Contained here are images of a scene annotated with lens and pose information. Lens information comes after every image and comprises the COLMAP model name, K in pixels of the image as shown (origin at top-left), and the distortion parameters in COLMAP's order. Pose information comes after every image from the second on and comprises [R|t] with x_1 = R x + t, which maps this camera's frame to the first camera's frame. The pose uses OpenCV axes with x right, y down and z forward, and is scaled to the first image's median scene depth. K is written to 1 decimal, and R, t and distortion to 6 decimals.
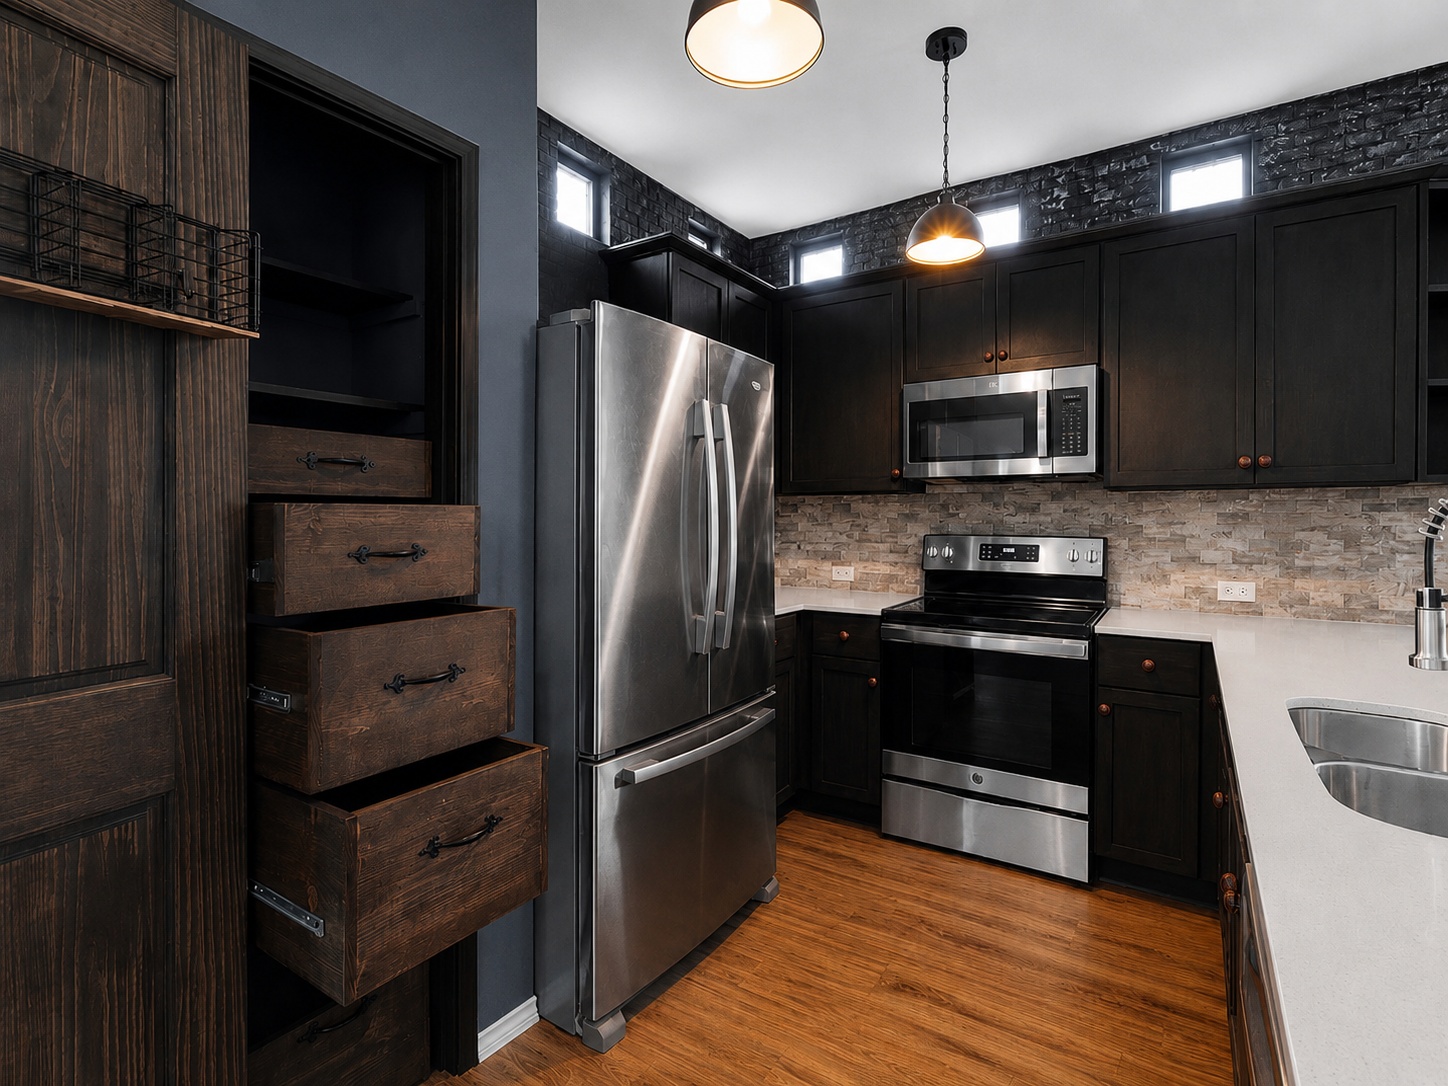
lens RADIAL K [[785.3, 0, 738.4], [0, 785.3, 514.8], [0, 0, 1]] dist [0.023821, -0.000321]
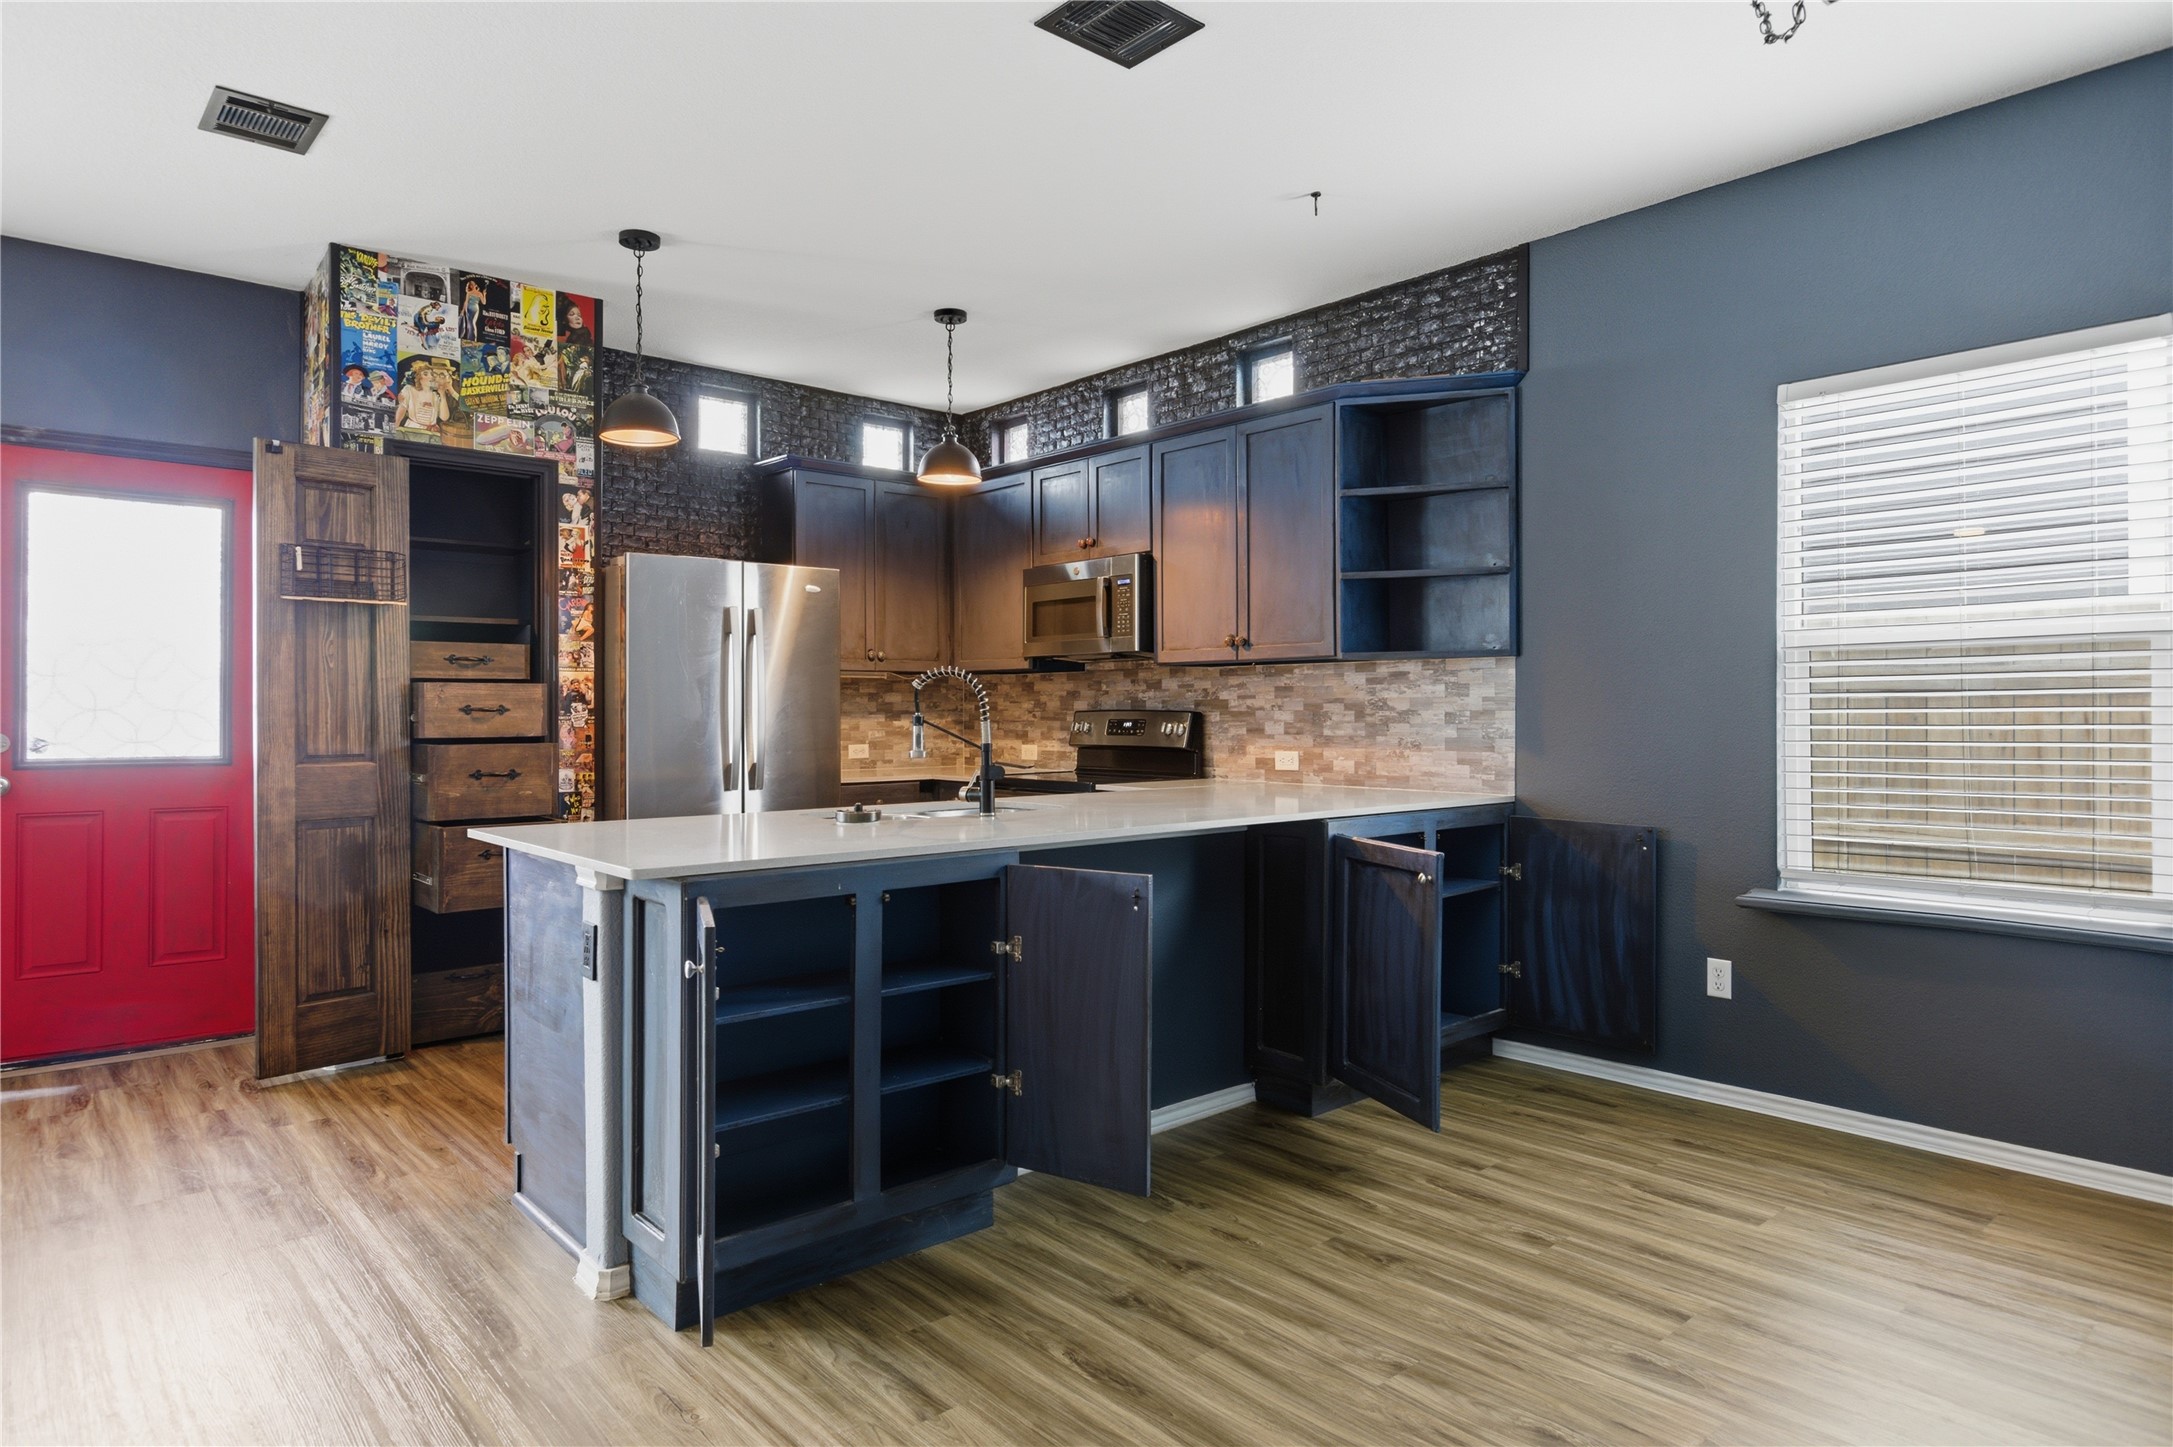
lens RADIAL K [[1257.7, 0, 1076.8], [0, 1257.7, 708.6], [0, 0, 1]] dist [-0.020721, 0.005675]
pose [[0.967165, -0.003395, -0.254128, 0.811017], [0.004148, 0.999988, 0.002429, 0.022210], [0.254117, -0.003403, 0.967168, -0.730804]]
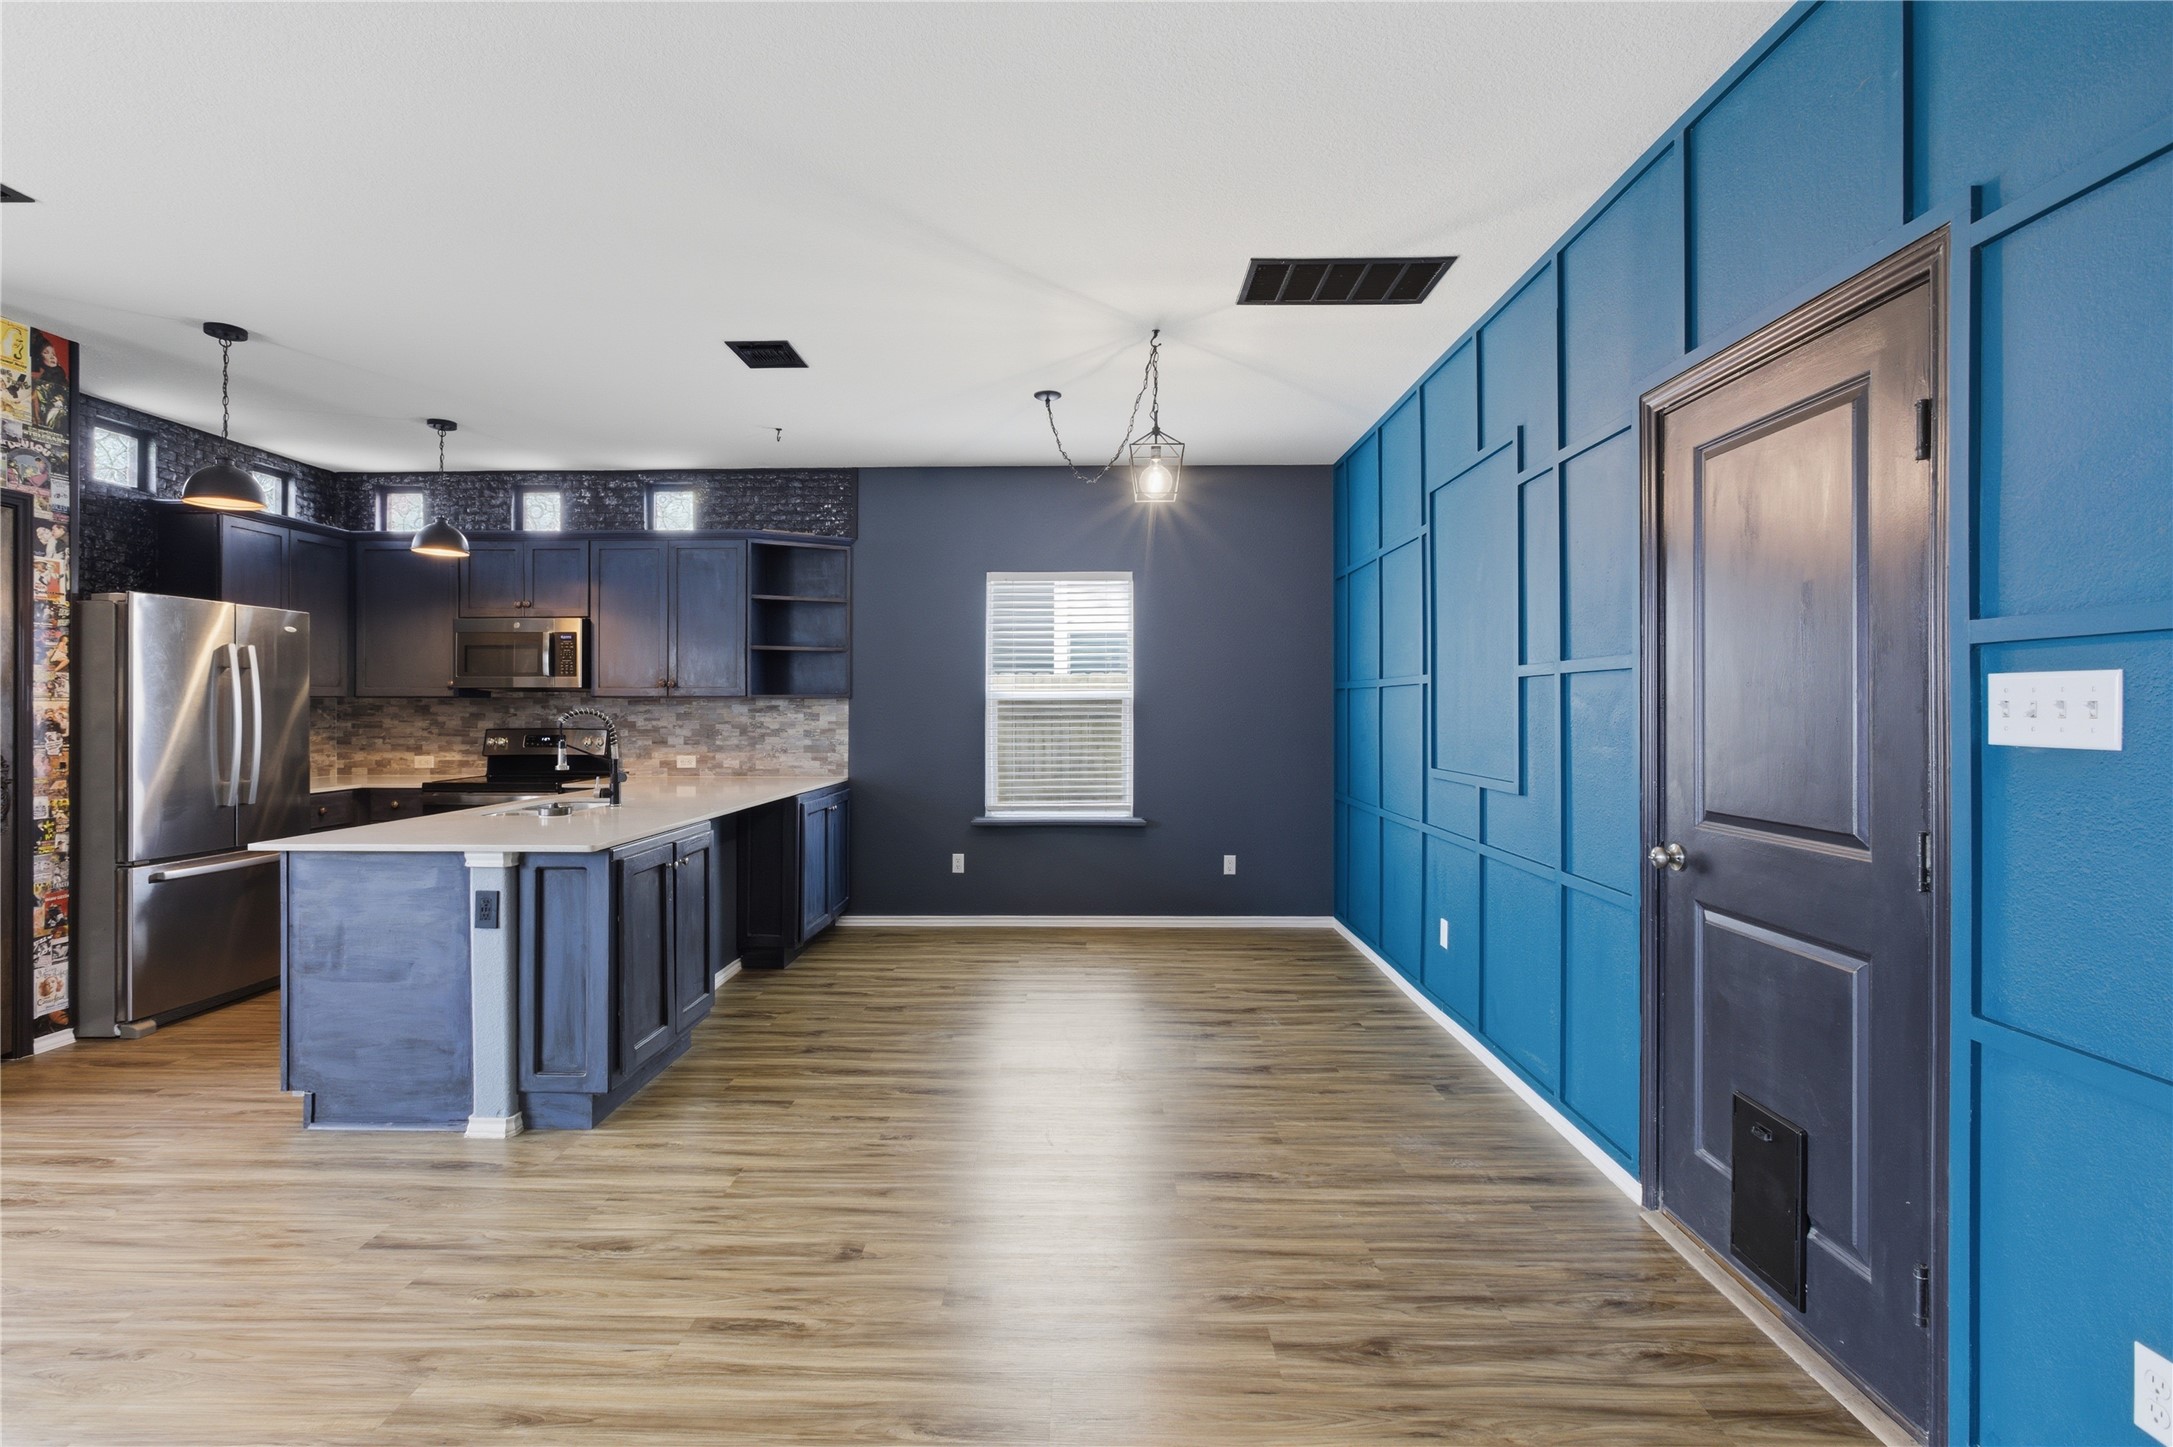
lens RADIAL K [[999.3, 0, 1077.3], [0, 999.3, 713.9], [0, 0, 1]] dist [-0.013410, 0.003564]
pose [[0.835477, -0.003768, 0.549512, 0.179243], [-0.002614, 0.999938, 0.010832, -0.026433], [-0.549519, -0.010486, 0.835415, -1.186660]]
